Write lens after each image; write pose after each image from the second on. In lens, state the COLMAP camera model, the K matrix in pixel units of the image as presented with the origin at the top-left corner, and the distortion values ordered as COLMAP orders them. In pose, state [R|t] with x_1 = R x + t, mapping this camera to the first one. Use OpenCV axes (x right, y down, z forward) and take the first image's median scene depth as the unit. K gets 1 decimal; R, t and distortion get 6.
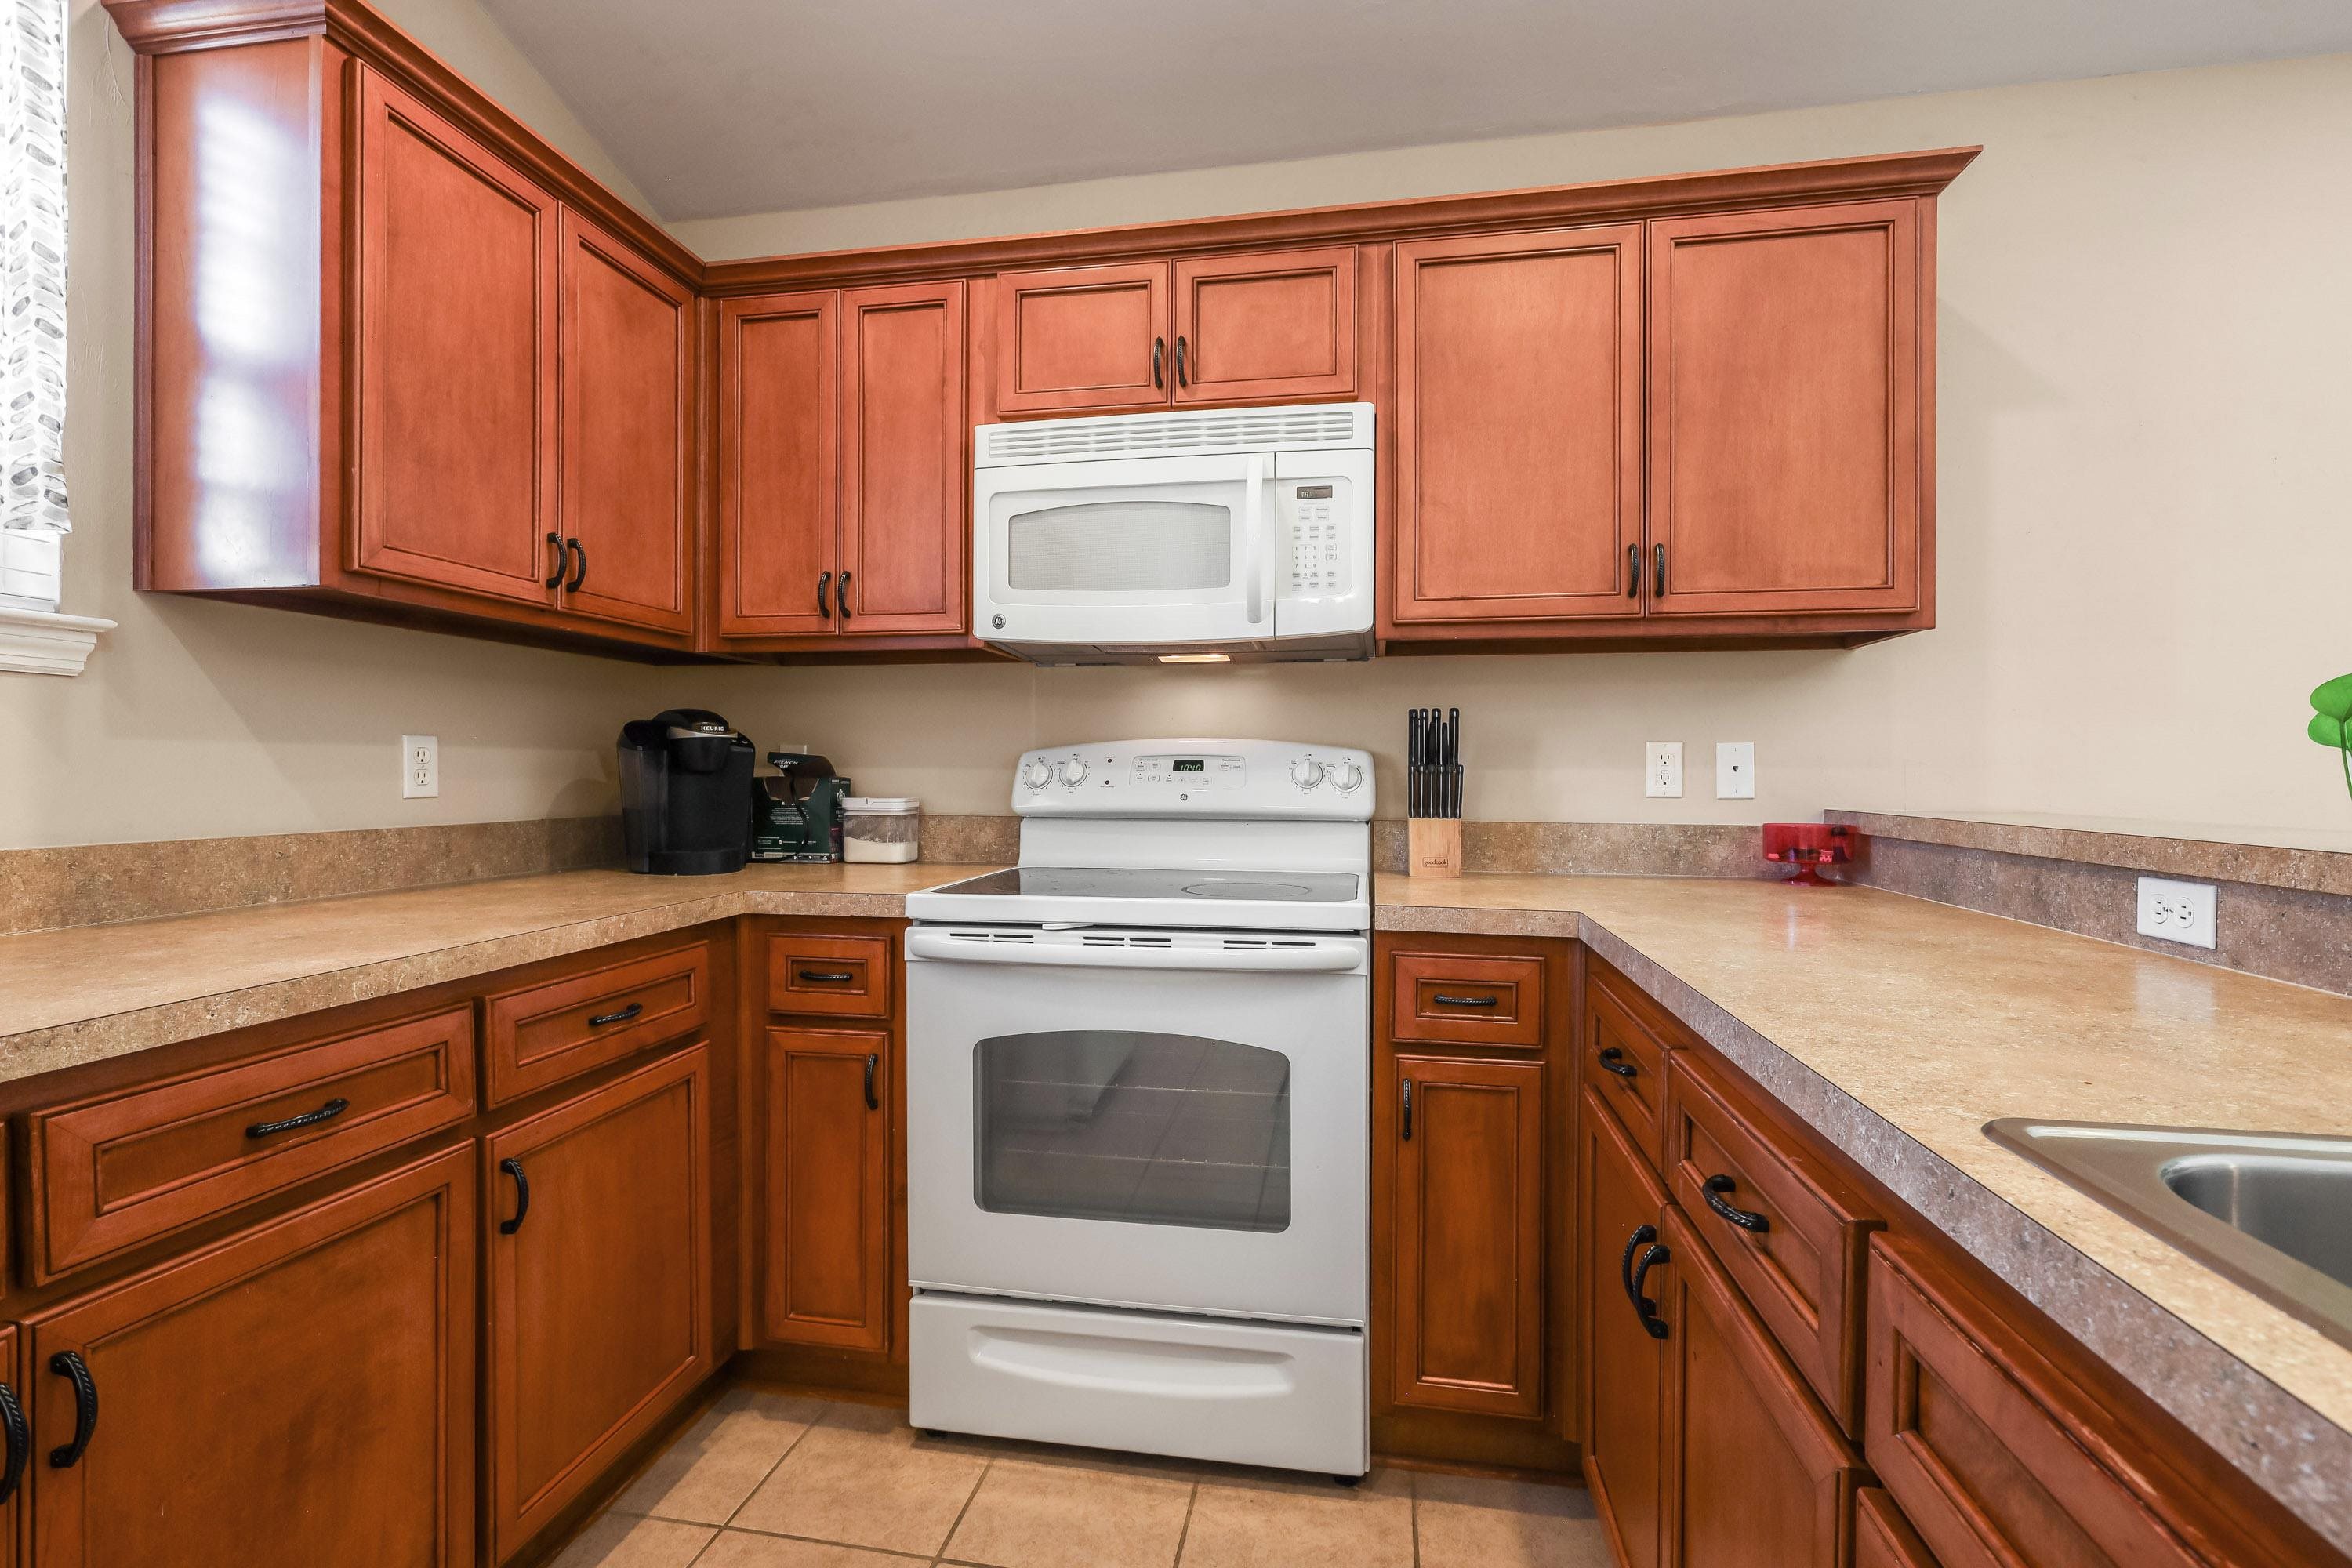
lens RADIAL K [[1049.3, 0, 1184.3], [0, 1049.3, 775.9], [0, 0, 1]] dist [-0.002934, -0.000378]
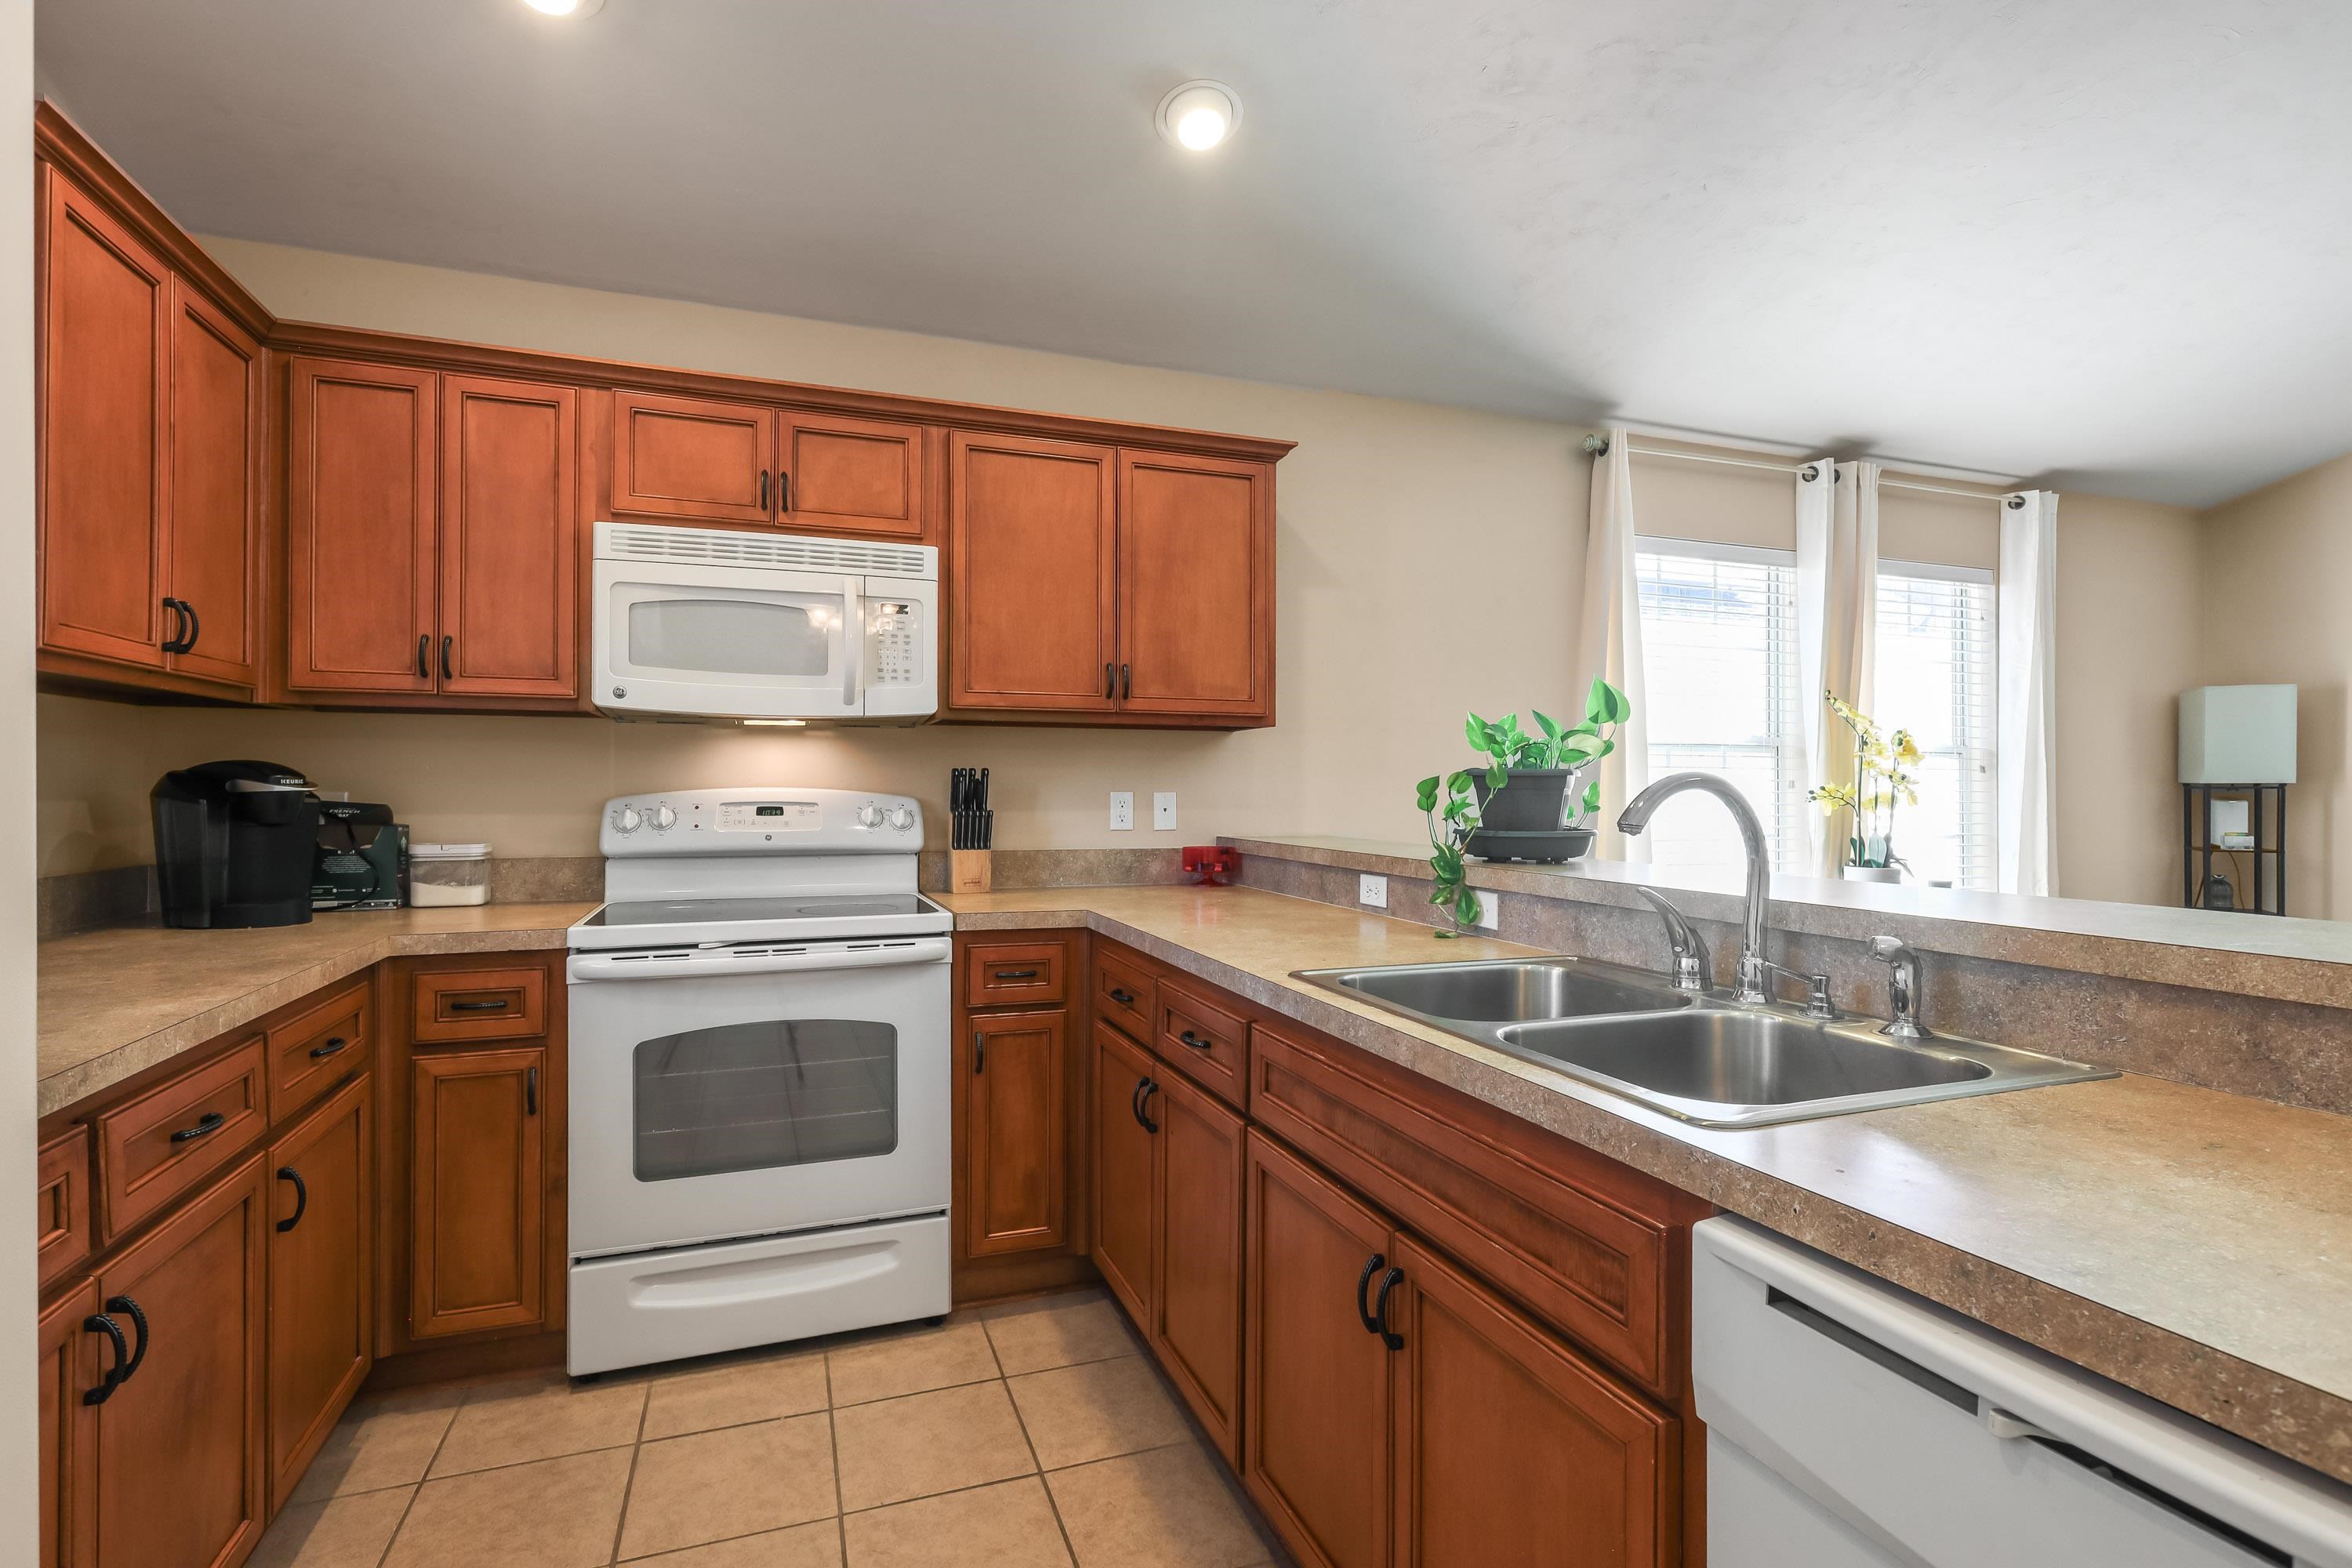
lens RADIAL K [[1118.5, 0, 1177.9], [0, 1118.5, 783.1], [0, 0, 1]] dist [-0.000809, 0.001328]
pose [[0.862545, 0.001306, 0.505978, -0.283225], [0.001254, 0.999988, -0.004719, -0.041205], [-0.505978, 0.004704, 0.862534, -0.407207]]
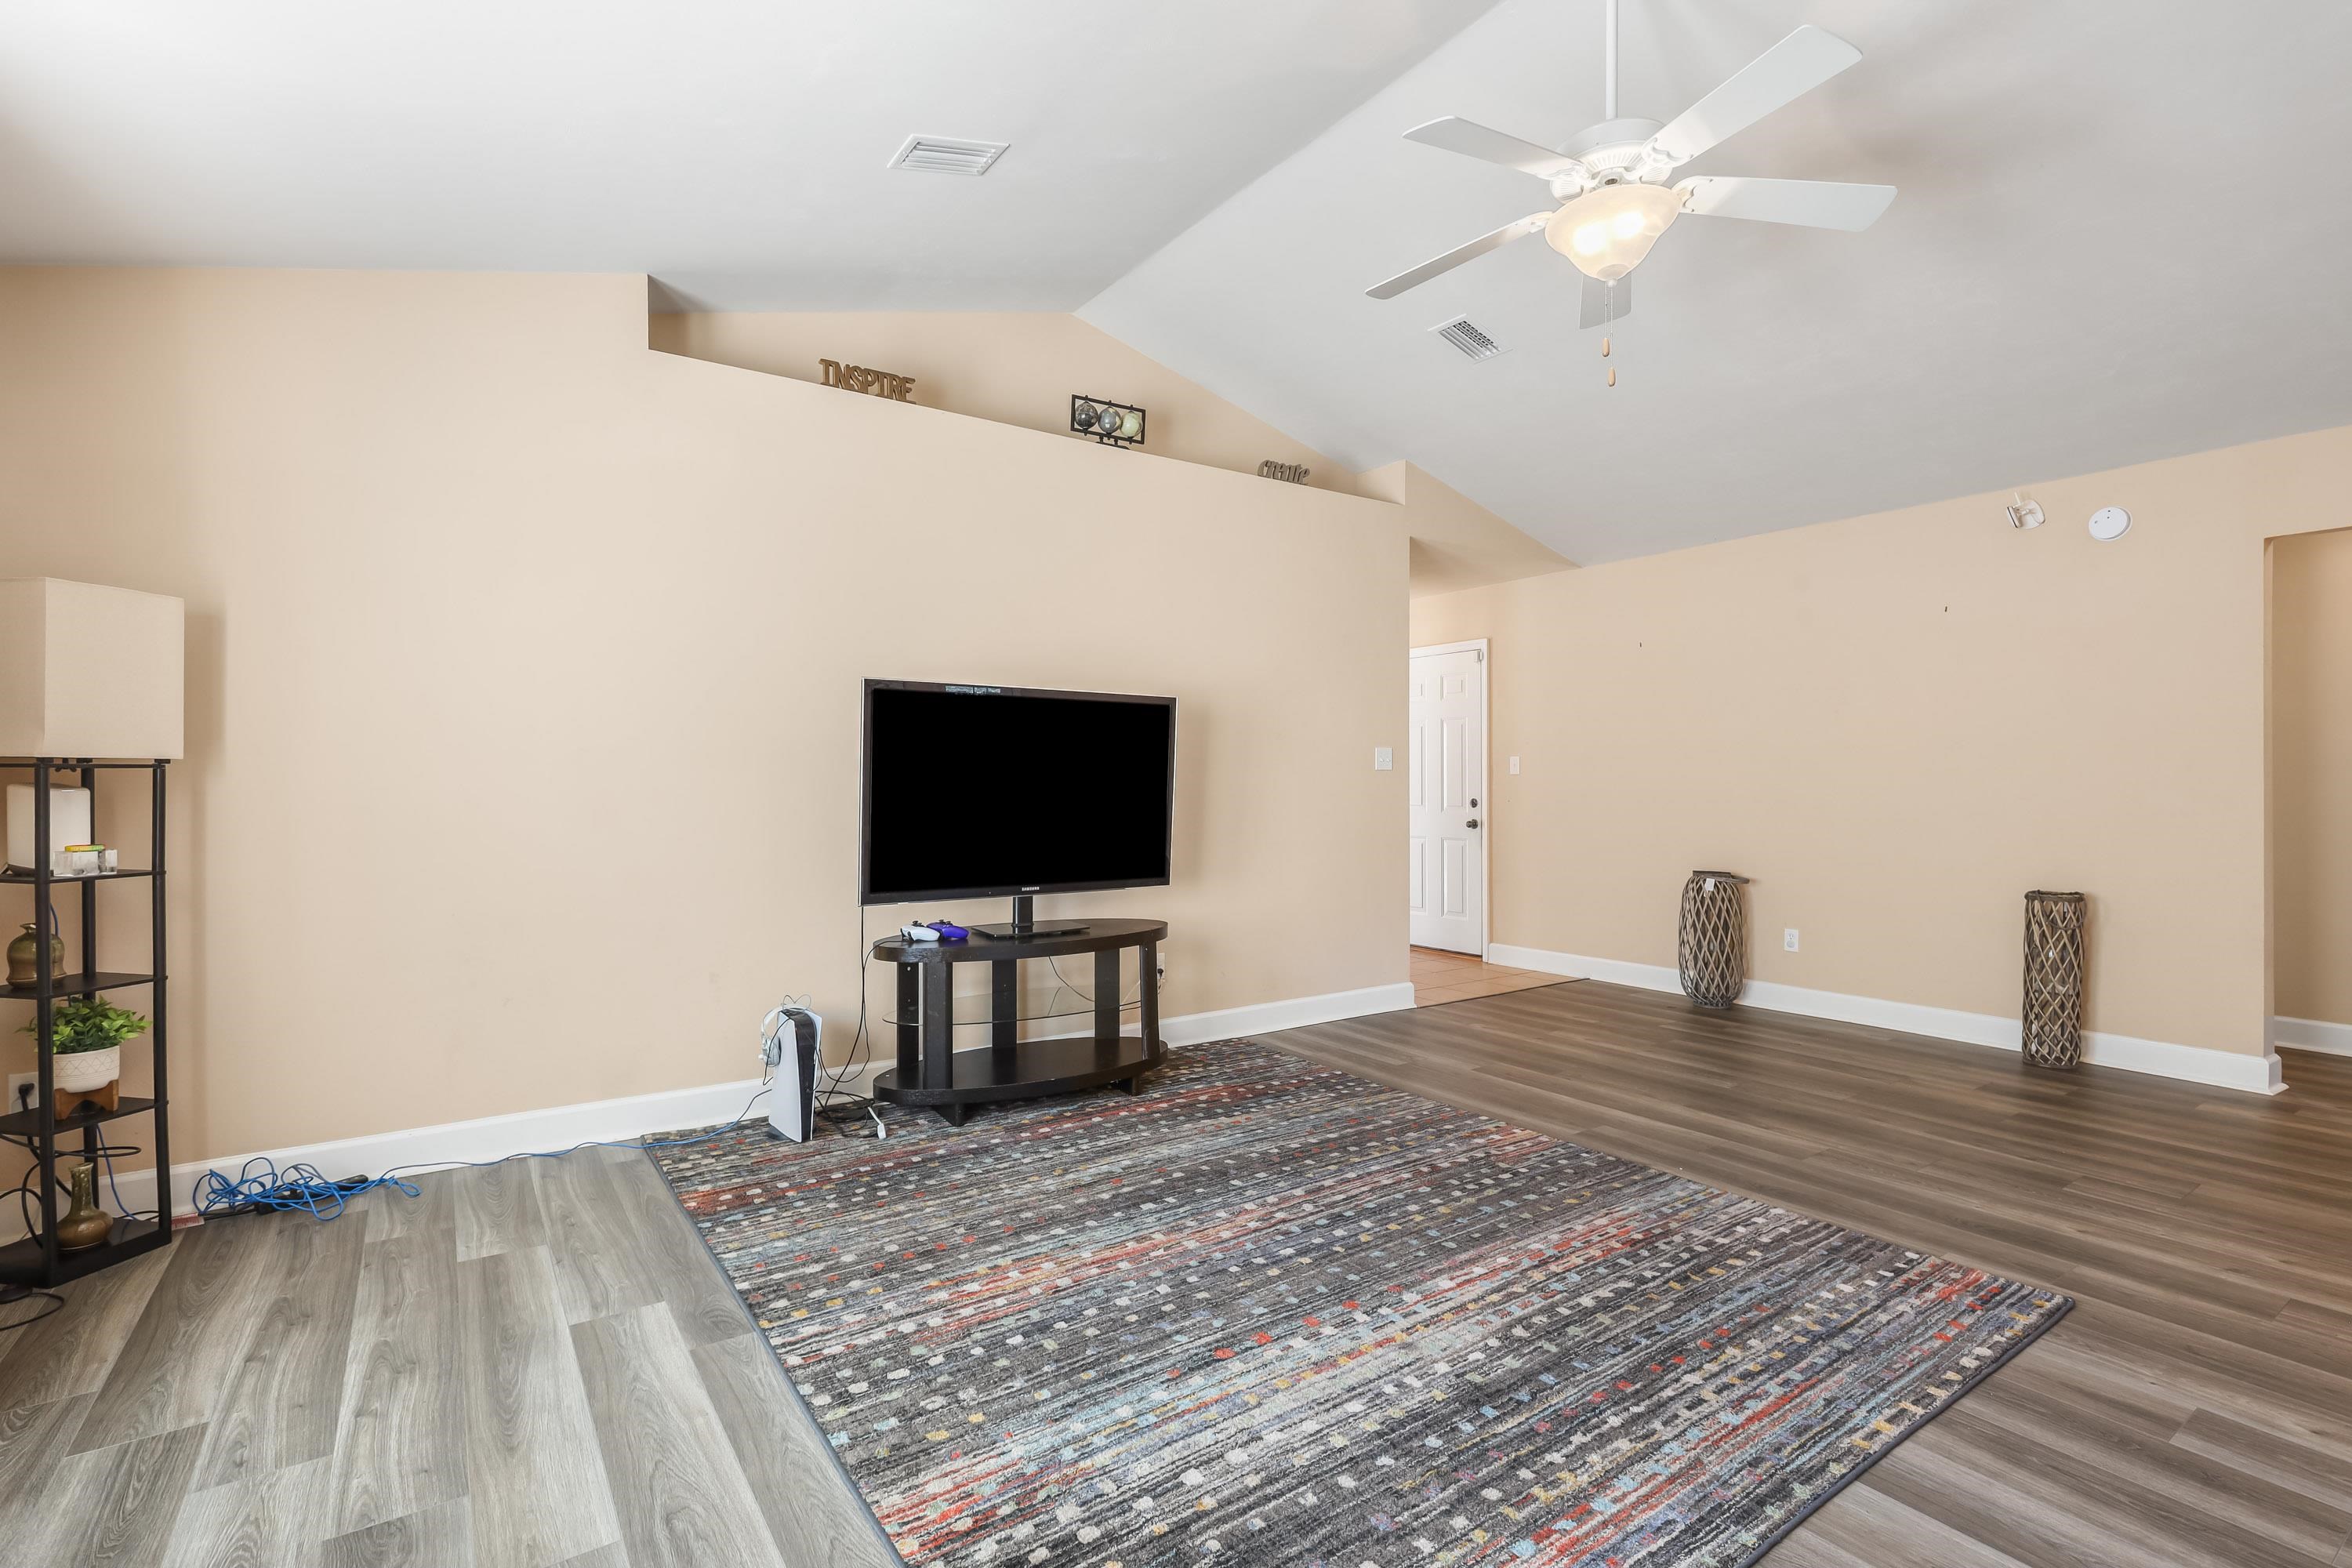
lens RADIAL K [[1084.3, 0, 1178.9], [0, 1084.3, 784.4], [0, 0, 1]] dist [-0.000545, 0.000435]
pose [[-0.709293, -0.005660, 0.704891, 1.054222], [0.000435, 0.999964, 0.008467, -0.028347], [-0.704914, 0.006313, -0.709265, 0.529216]]
